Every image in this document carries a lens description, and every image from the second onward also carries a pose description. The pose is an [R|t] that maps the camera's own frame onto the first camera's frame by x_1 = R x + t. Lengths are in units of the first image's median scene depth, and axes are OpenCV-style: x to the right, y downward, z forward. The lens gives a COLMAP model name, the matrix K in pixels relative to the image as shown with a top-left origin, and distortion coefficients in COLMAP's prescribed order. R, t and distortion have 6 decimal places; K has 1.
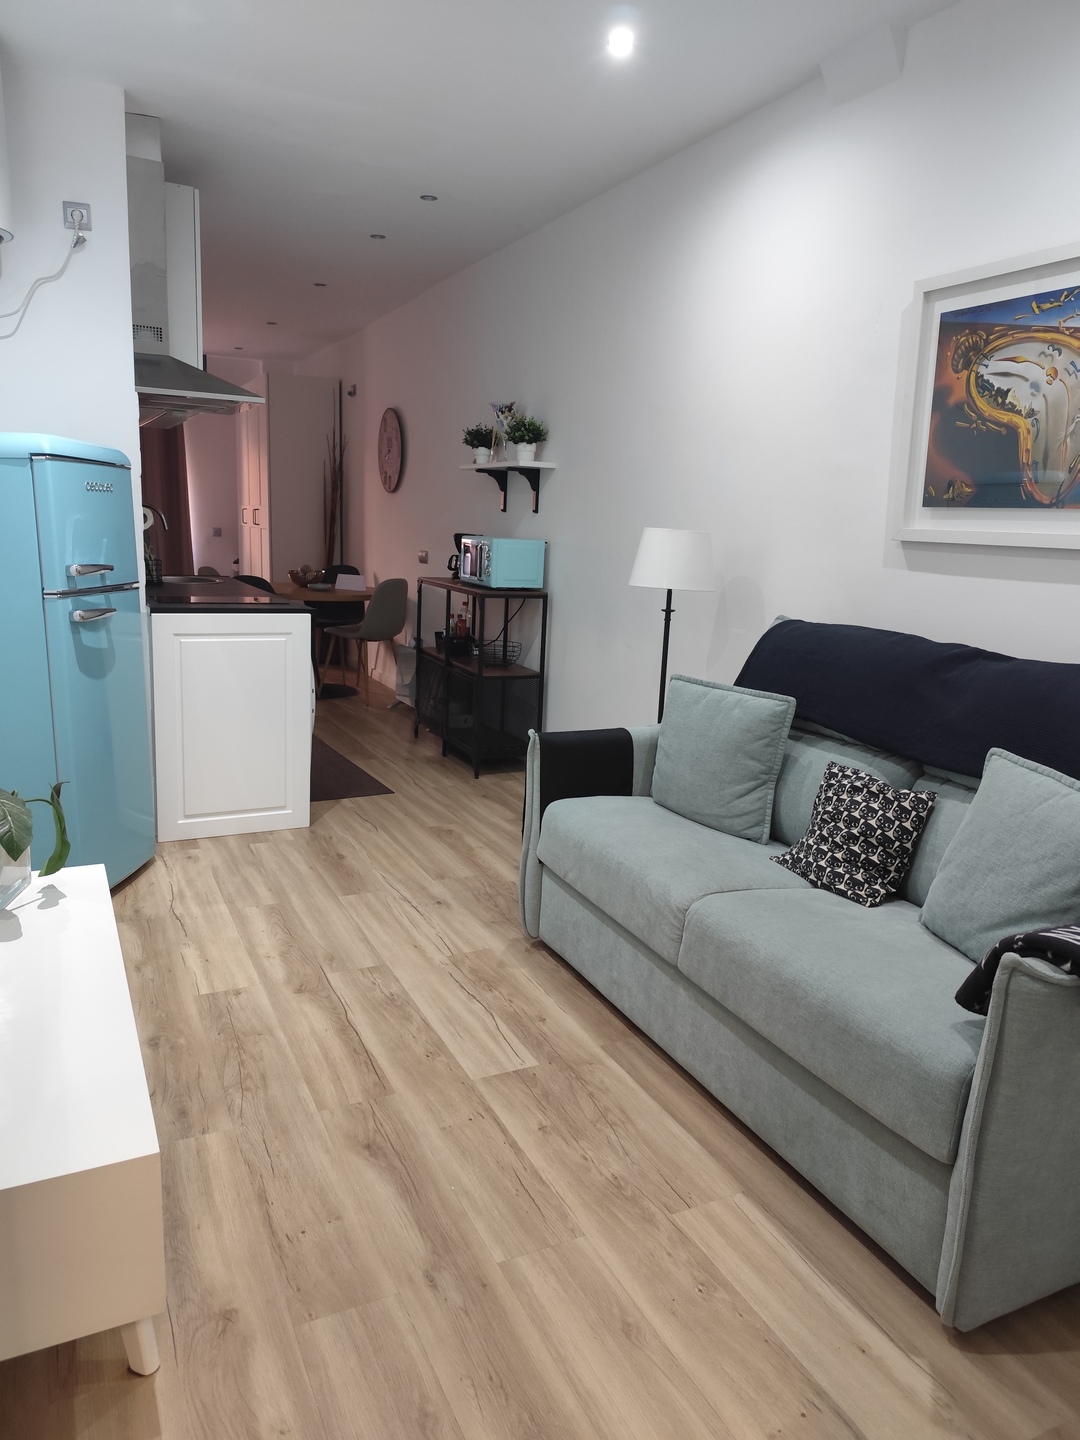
lens RADIAL K [[986.8, 0, 535.6], [0, 986.8, 719.3], [0, 0, 1]] dist [0.043861, -0.045725]
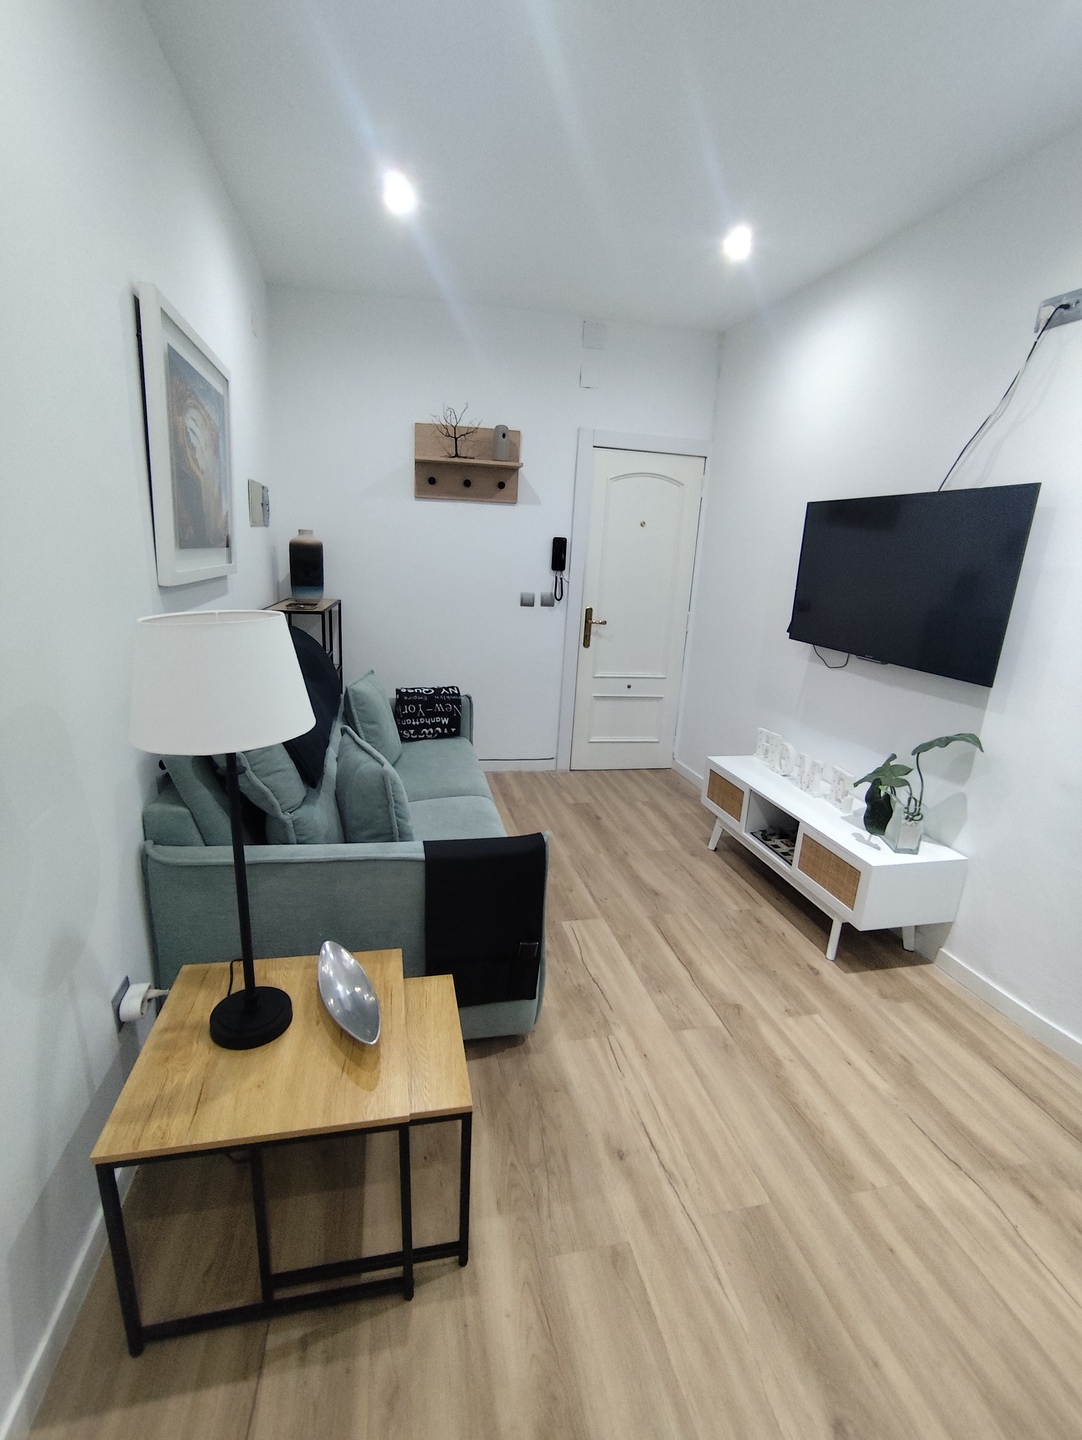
lens RADIAL K [[653.6, 0, 535.2], [0, 653.6, 724.2], [0, 0, 1]] dist [-0.024858, 0.016359]
pose [[-0.970173, -0.144120, 0.194918, -0.101721], [-0.042079, 0.891992, 0.450089, -0.365020], [-0.238732, 0.428462, -0.871451, 1.558969]]
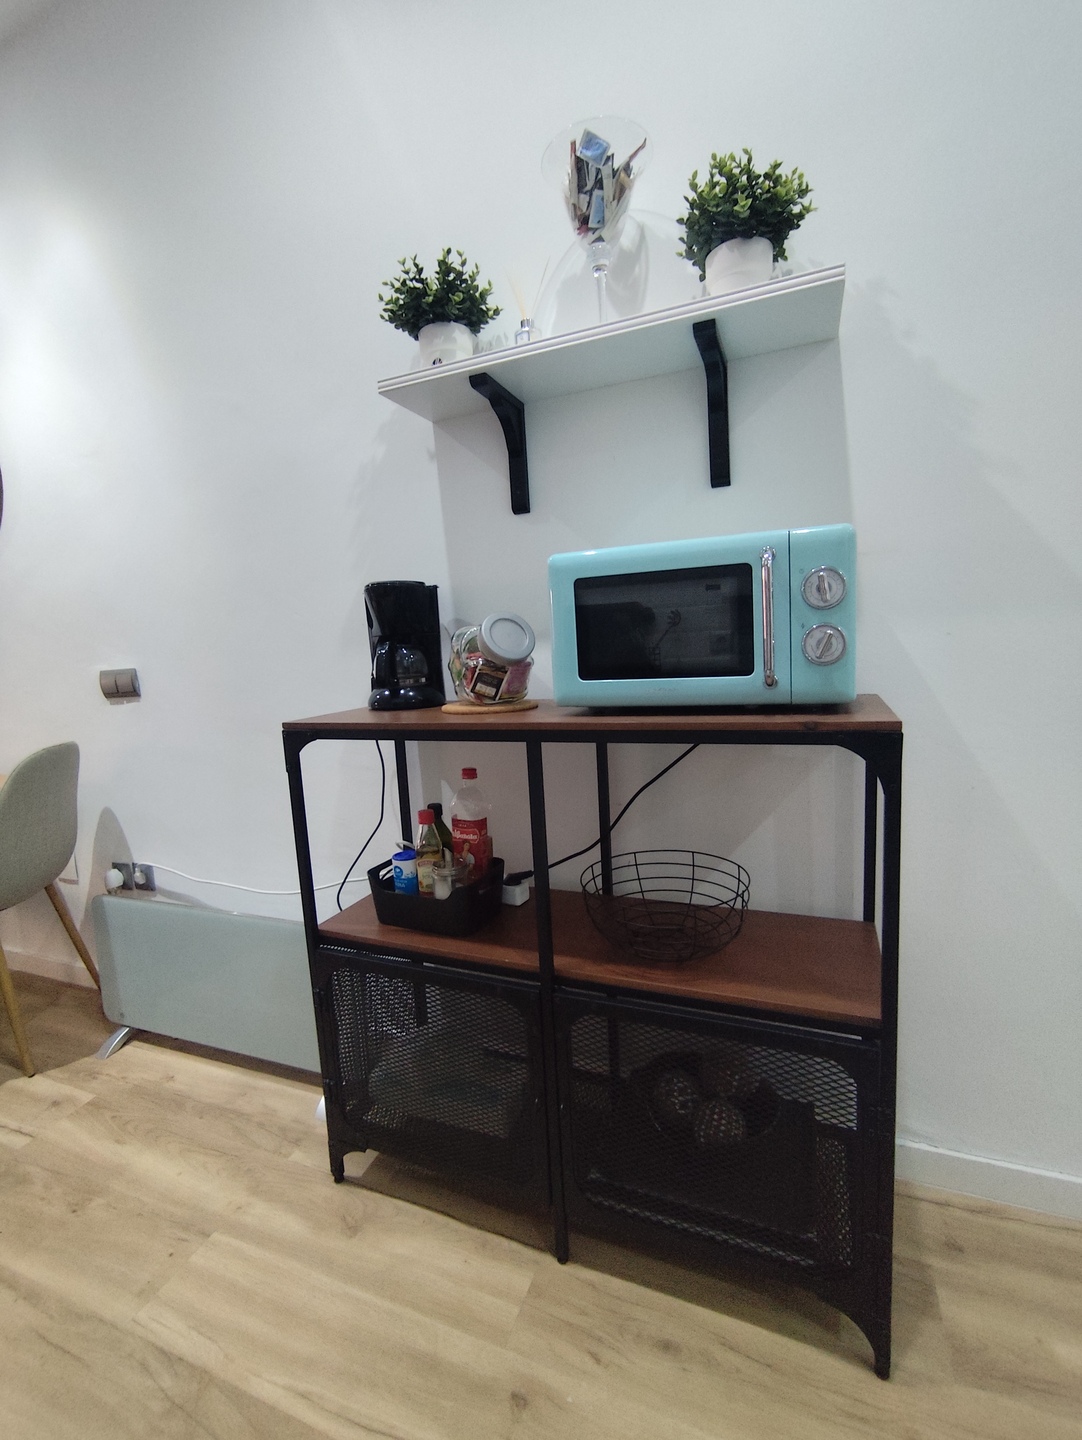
lens RADIAL K [[653.6, 0, 531.4], [0, 653.6, 725.8], [0, 0, 1]] dist [-0.024858, 0.016359]
pose [[0.744979, -0.177759, 0.642969, -0.394088], [0.222759, 0.974807, 0.011401, -0.259725], [-0.628797, 0.134734, 0.765808, 1.600320]]
